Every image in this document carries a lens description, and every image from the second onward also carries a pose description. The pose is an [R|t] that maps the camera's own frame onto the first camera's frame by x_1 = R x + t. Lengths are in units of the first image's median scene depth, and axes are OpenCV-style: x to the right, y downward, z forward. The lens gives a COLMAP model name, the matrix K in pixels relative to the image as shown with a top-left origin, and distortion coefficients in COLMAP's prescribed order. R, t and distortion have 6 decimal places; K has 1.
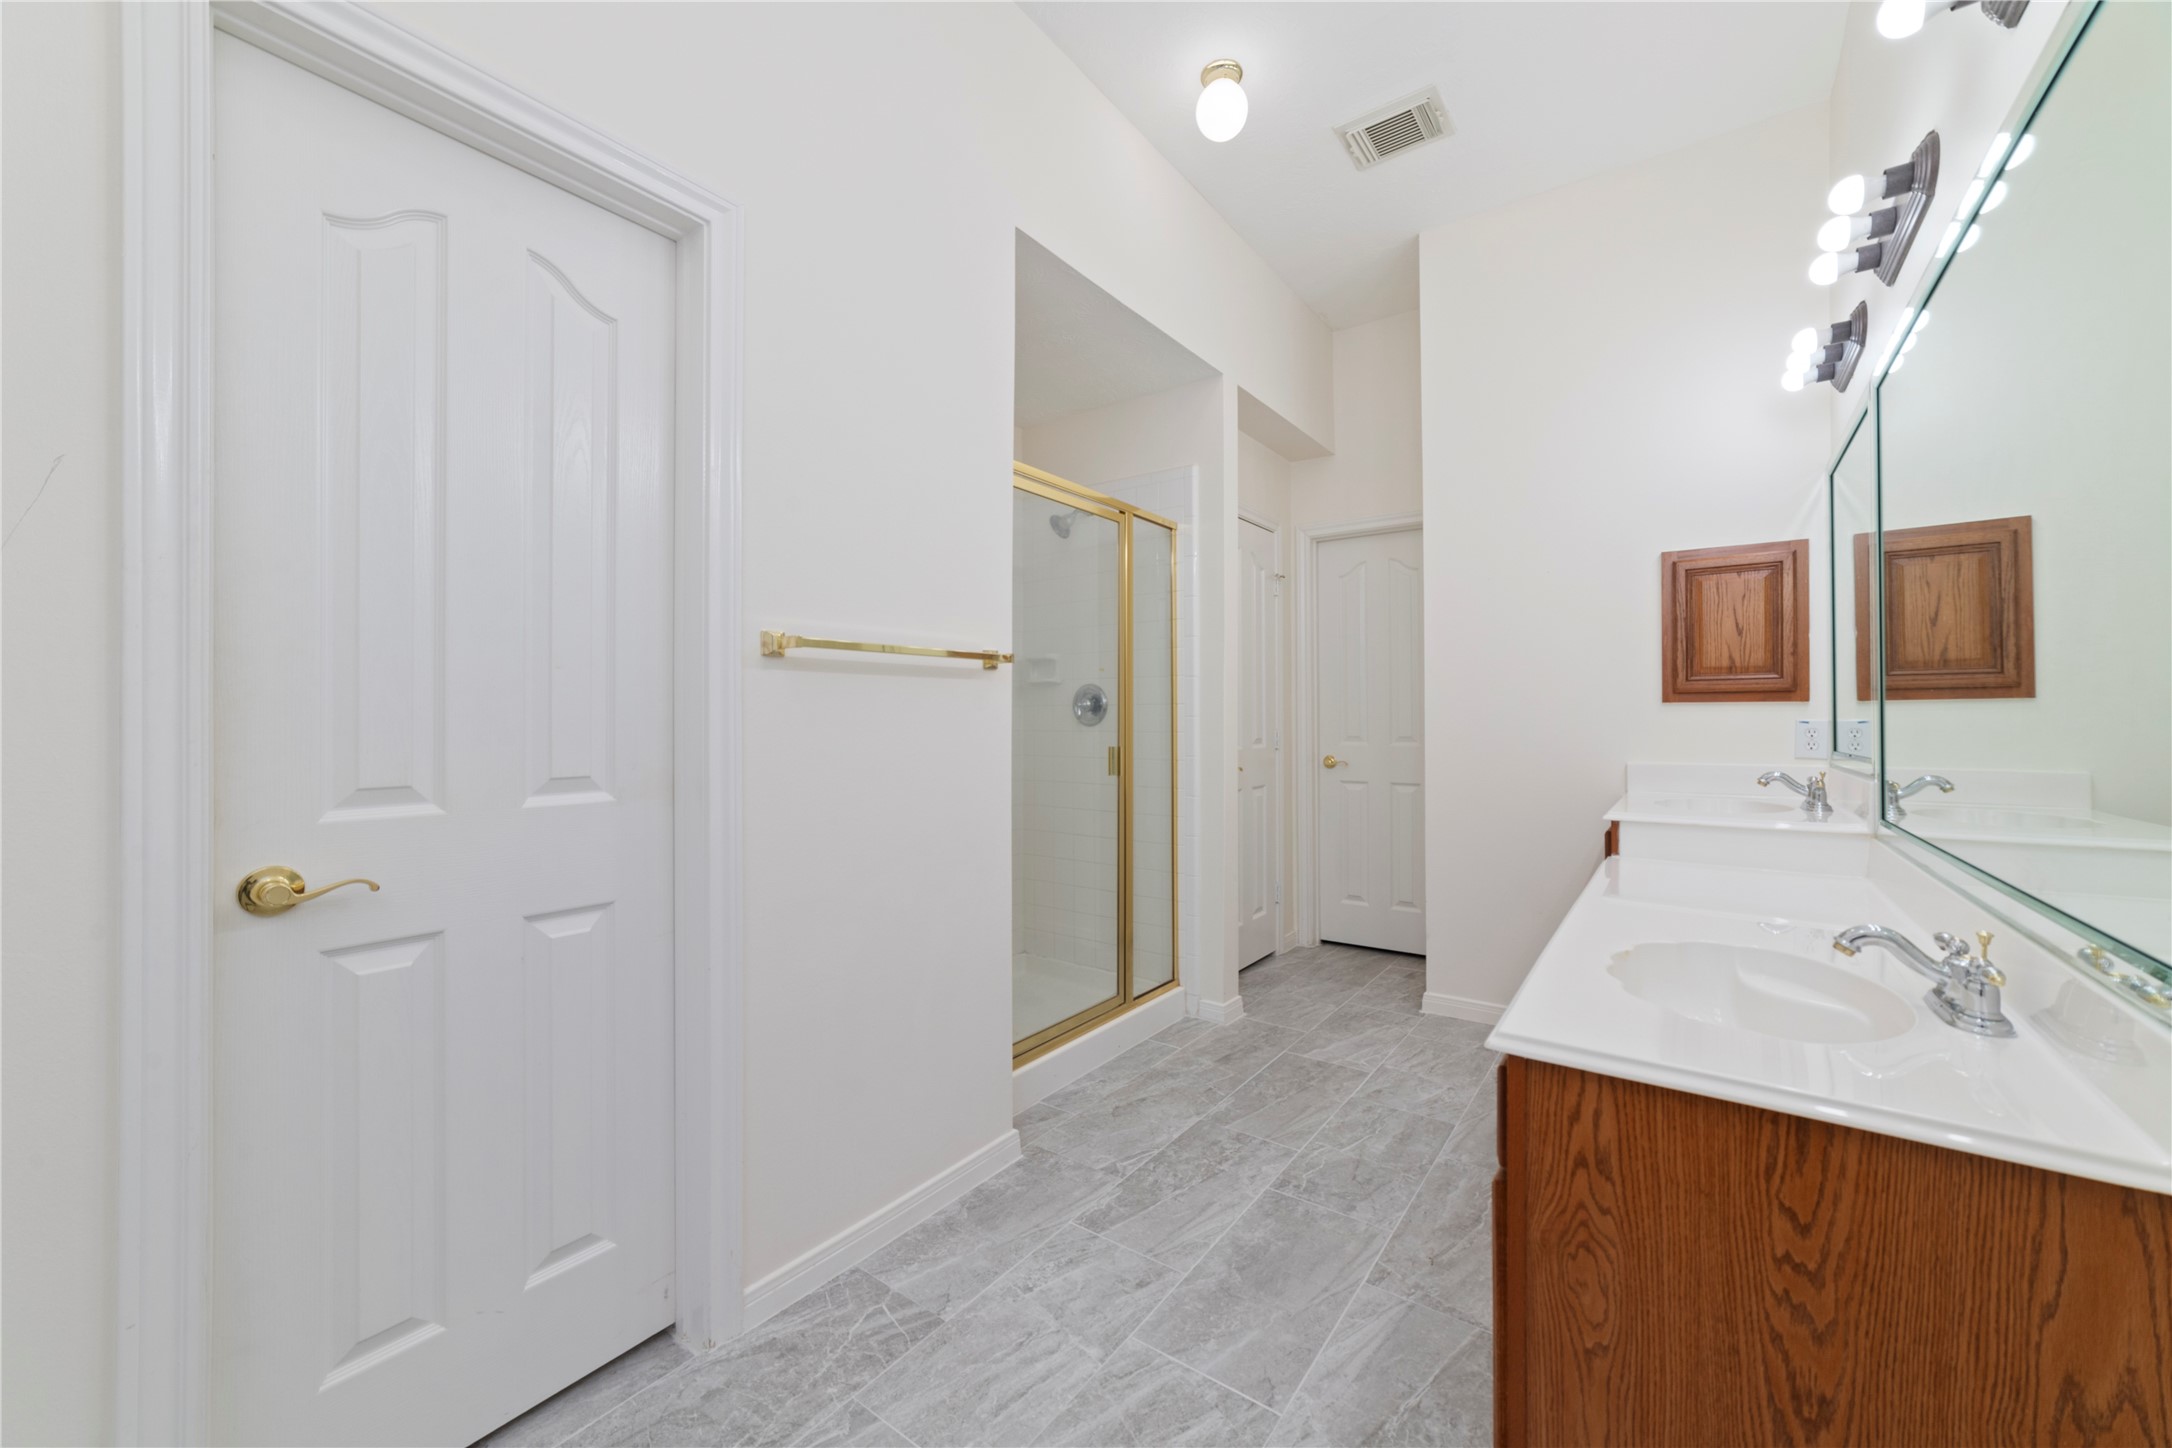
lens RADIAL K [[821.4, 0, 1087.7], [0, 821.4, 720.4], [0, 0, 1]] dist [-0.028285, 0.009086]
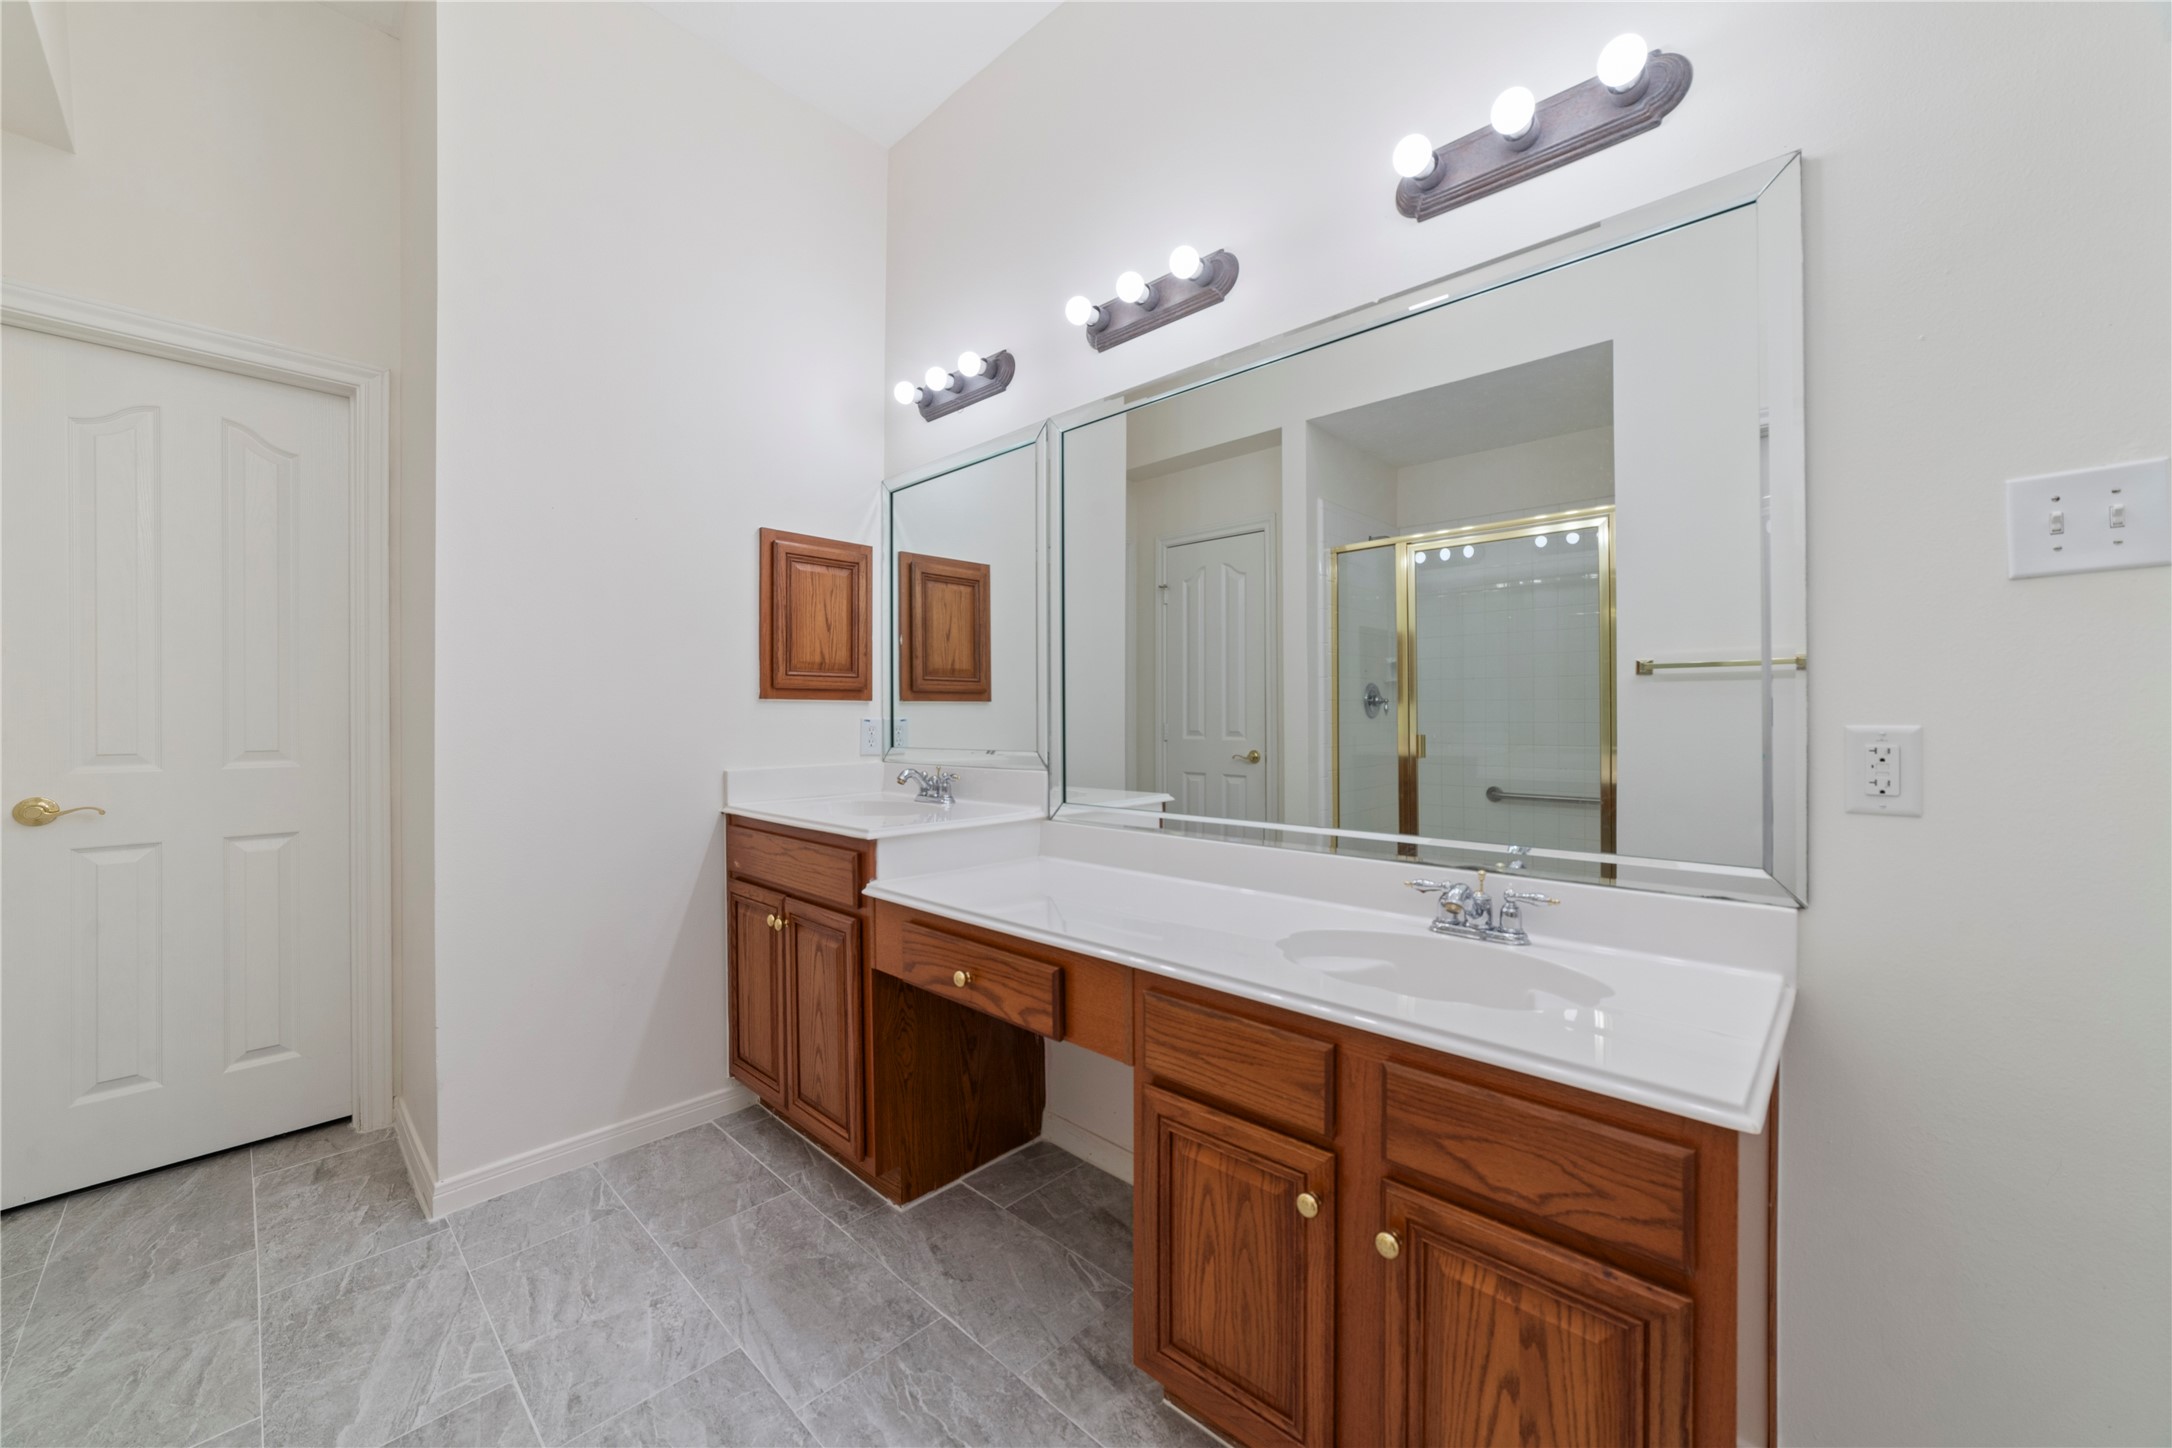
lens RADIAL K [[821.4, 0, 1087.7], [0, 821.4, 720.4], [0, 0, 1]] dist [-0.028285, 0.009086]
pose [[0.120347, -0.001262, 0.992731, -0.128677], [0.003677, 0.999993, 0.000825, 0.001581], [-0.992725, 0.003551, 0.120351, 0.566687]]
